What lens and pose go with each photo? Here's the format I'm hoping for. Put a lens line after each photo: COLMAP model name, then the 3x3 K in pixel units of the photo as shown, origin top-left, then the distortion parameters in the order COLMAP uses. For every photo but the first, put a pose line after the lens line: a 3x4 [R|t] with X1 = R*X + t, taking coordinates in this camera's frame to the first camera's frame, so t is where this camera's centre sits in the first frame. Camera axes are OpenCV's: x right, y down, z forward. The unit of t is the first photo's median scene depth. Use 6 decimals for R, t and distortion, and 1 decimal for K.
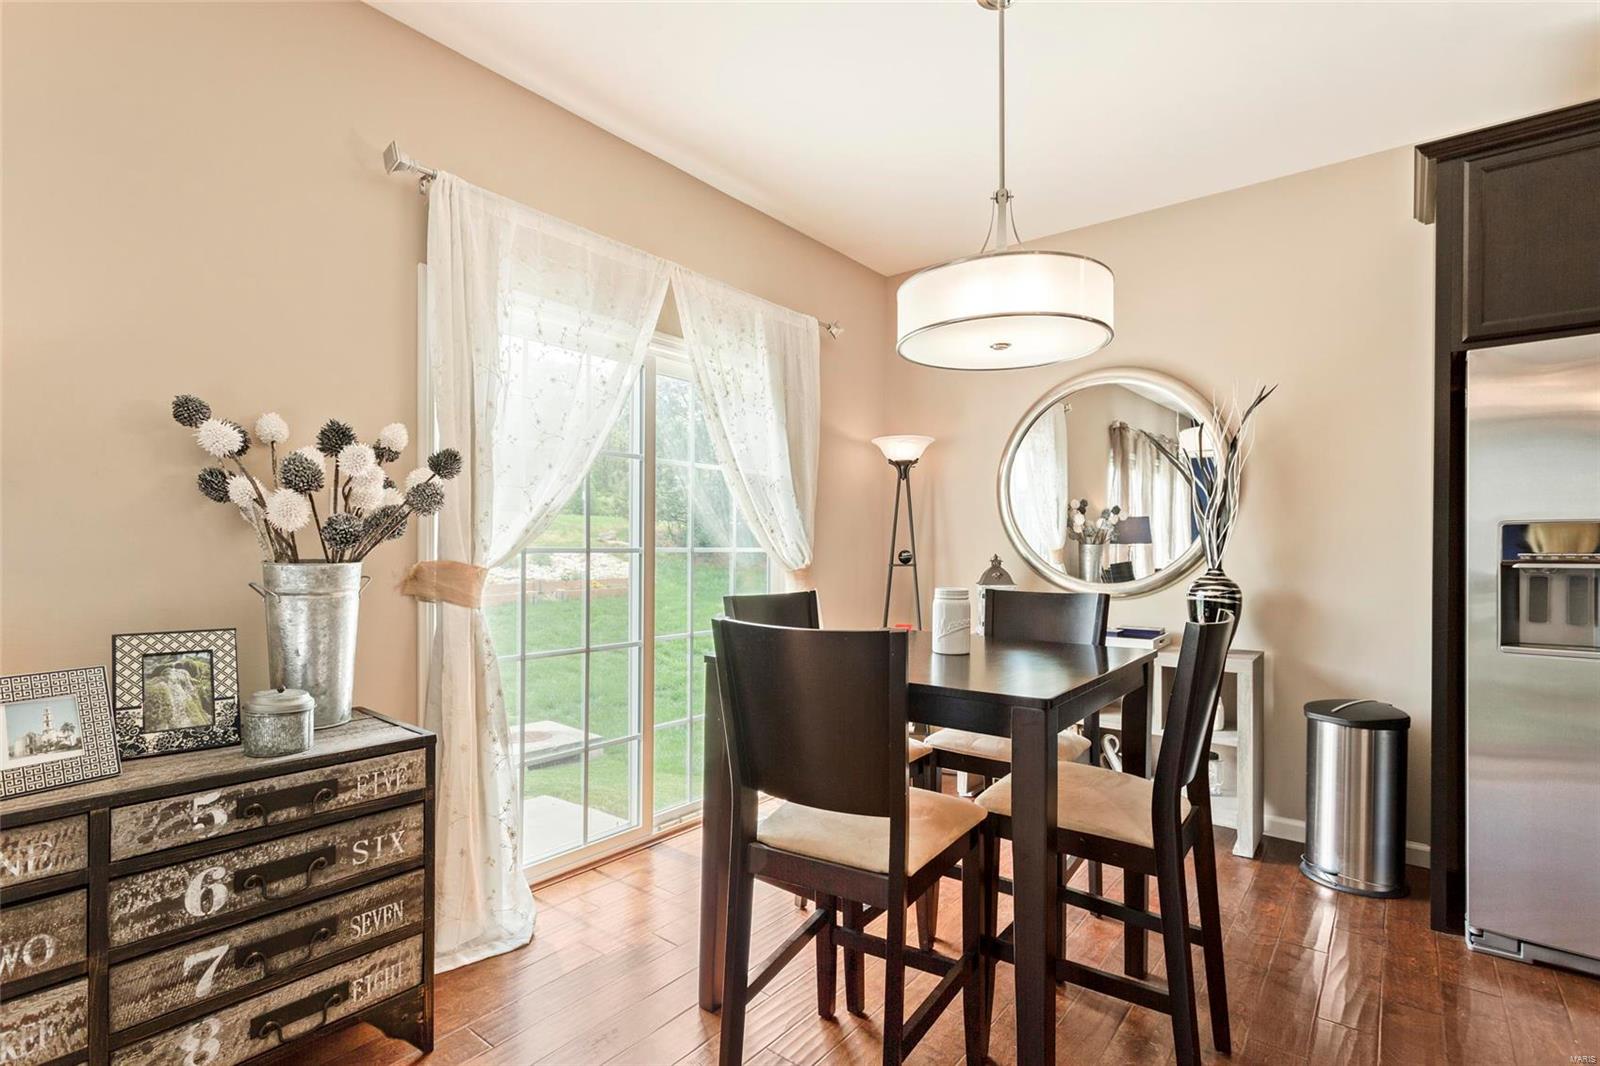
lens RADIAL K [[765.4, 0, 792.1], [0, 765.4, 548.6], [0, 0, 1]] dist [-0.000895, 0.000617]
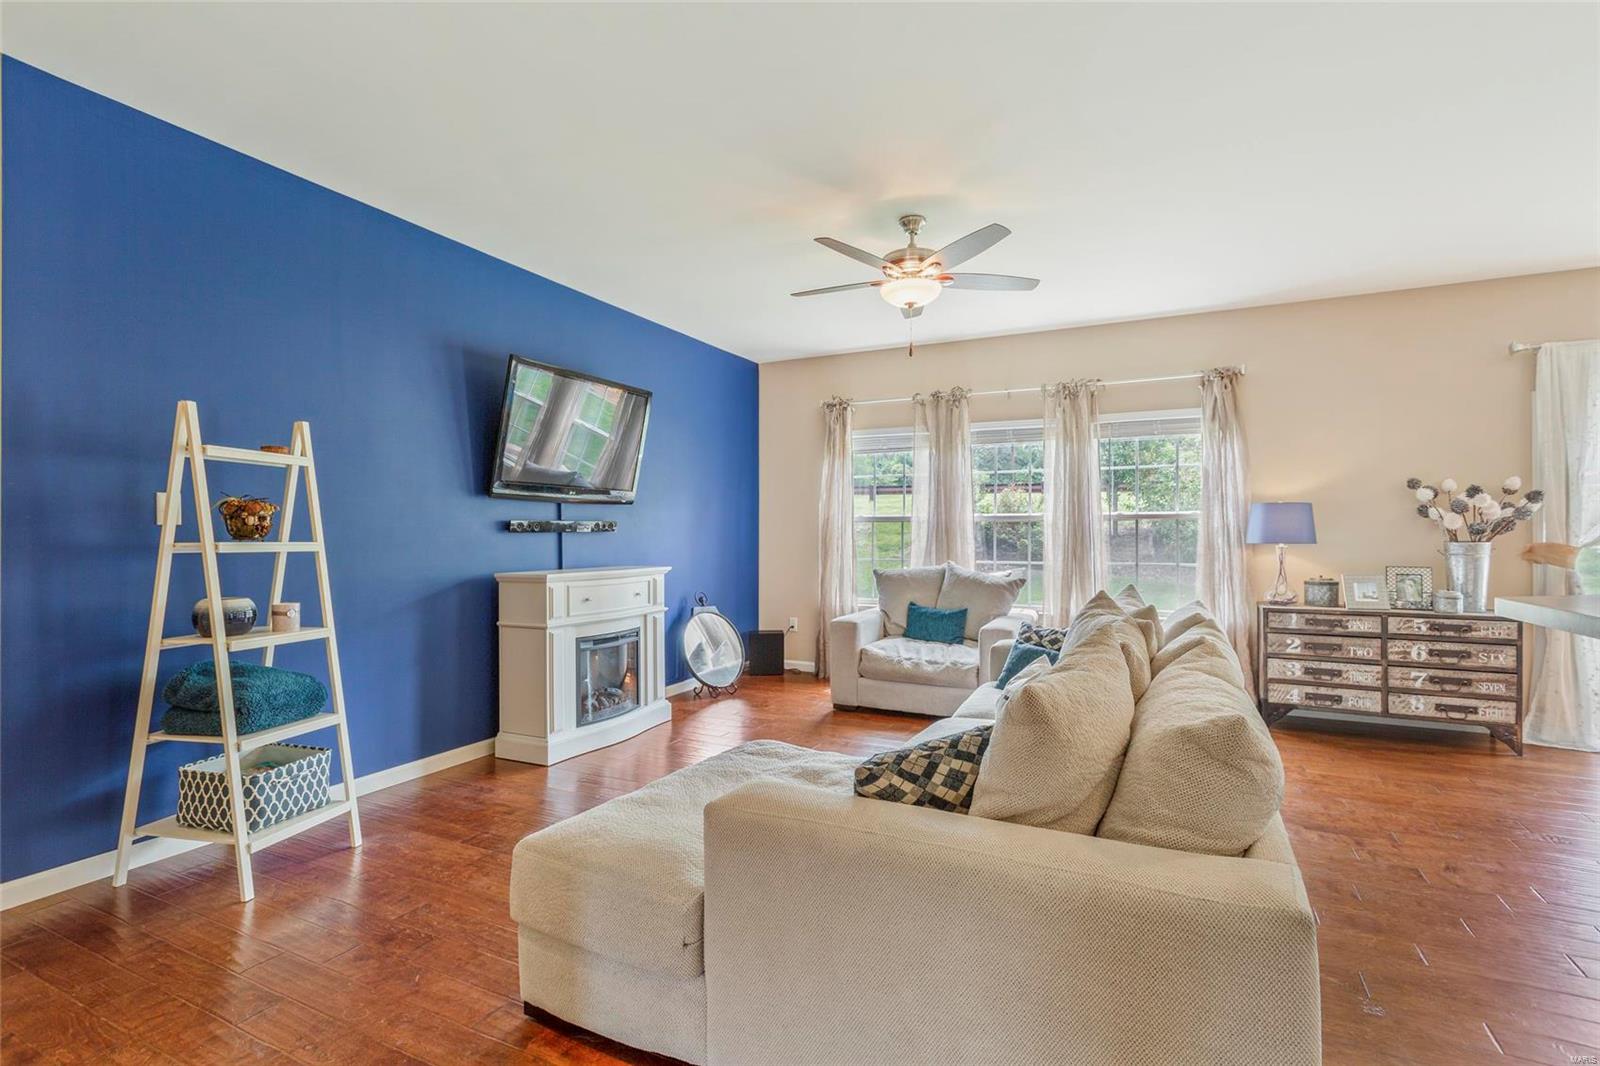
lens RADIAL K [[760.5, 0, 796.6], [0, 760.5, 537.7], [0, 0, 1]] dist [0.005630, 0.000462]
pose [[0.215765, -0.002620, -0.976442, 1.060890], [-0.001178, 0.999995, -0.002943, 0.011926], [0.976445, 0.001785, 0.215761, -1.317783]]
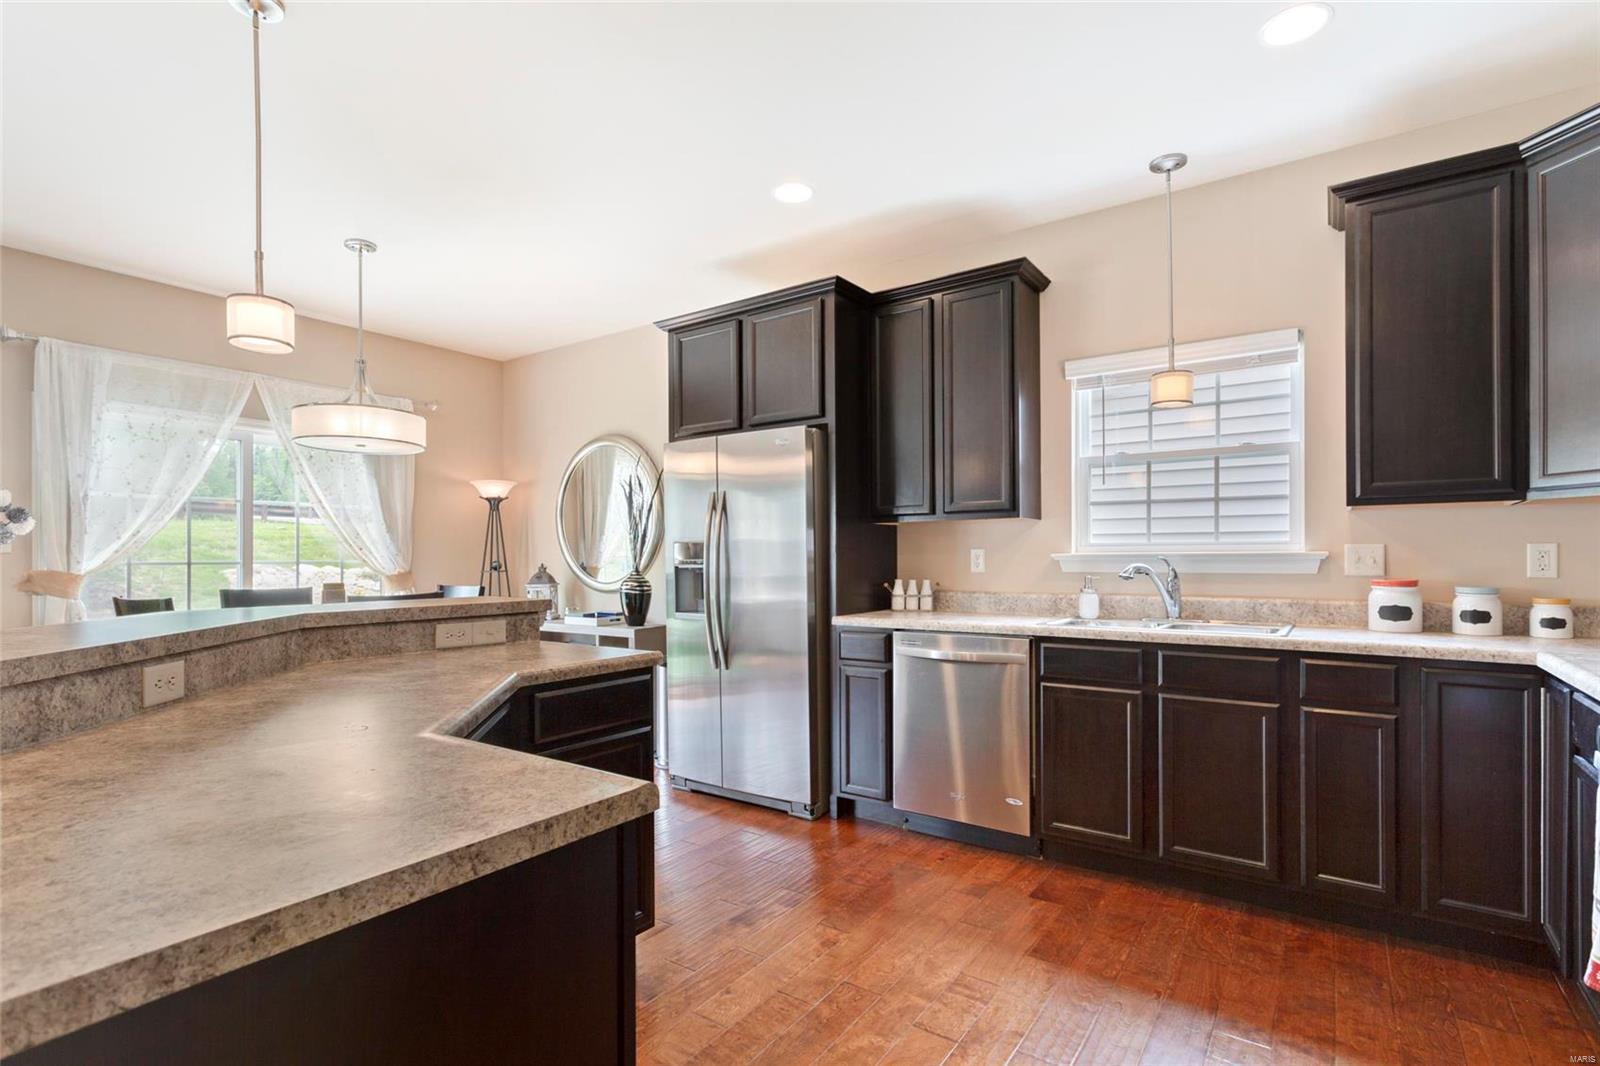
lens RADIAL K [[774.3, 0, 799.0], [0, 774.3, 547.0], [0, 0, 1]] dist [0.000963, 0.000434]
pose [[0.997951, -0.008427, 0.063430, 1.104610], [0.009464, 0.999826, -0.016058, 0.008270], [-0.063284, 0.016625, 0.997857, -0.808801]]
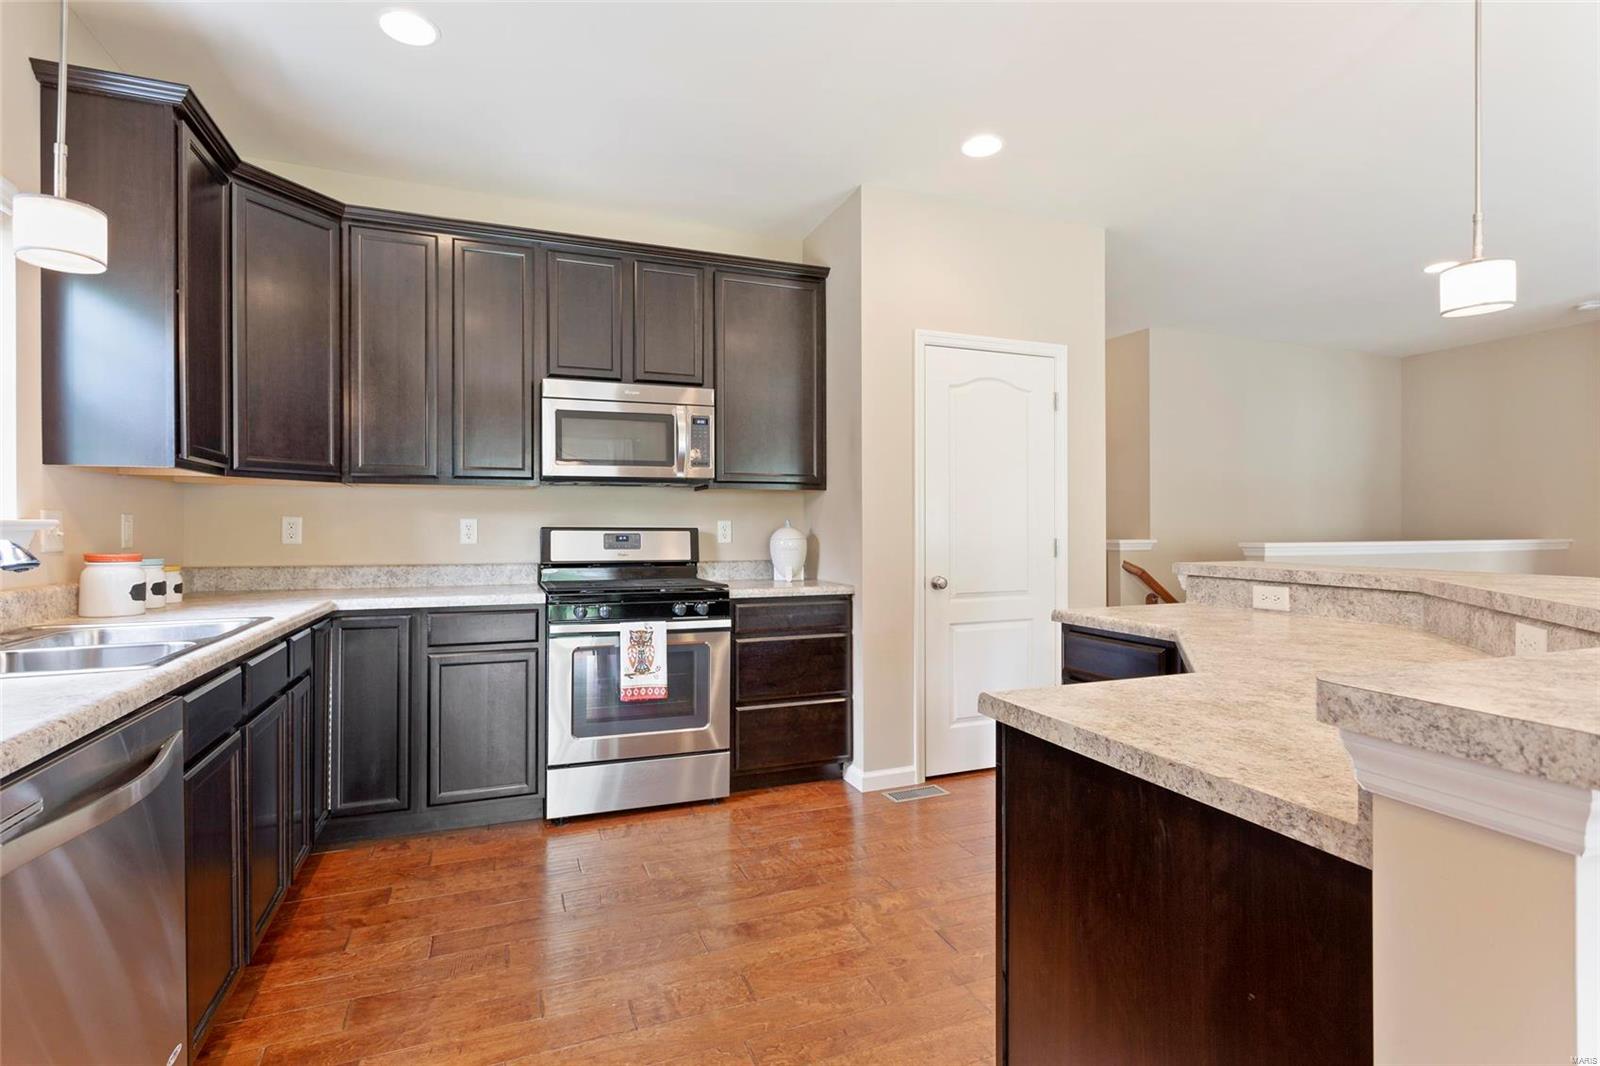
lens RADIAL K [[767.5, 0, 791.7], [0, 767.5, 521.5], [0, 0, 1]] dist [0.001380, 0.000833]
pose [[-0.866023, -0.003330, 0.499994, 0.816563], [-0.002094, 0.999993, 0.003034, -0.000766], [-0.500000, 0.001581, -0.866024, 0.831264]]
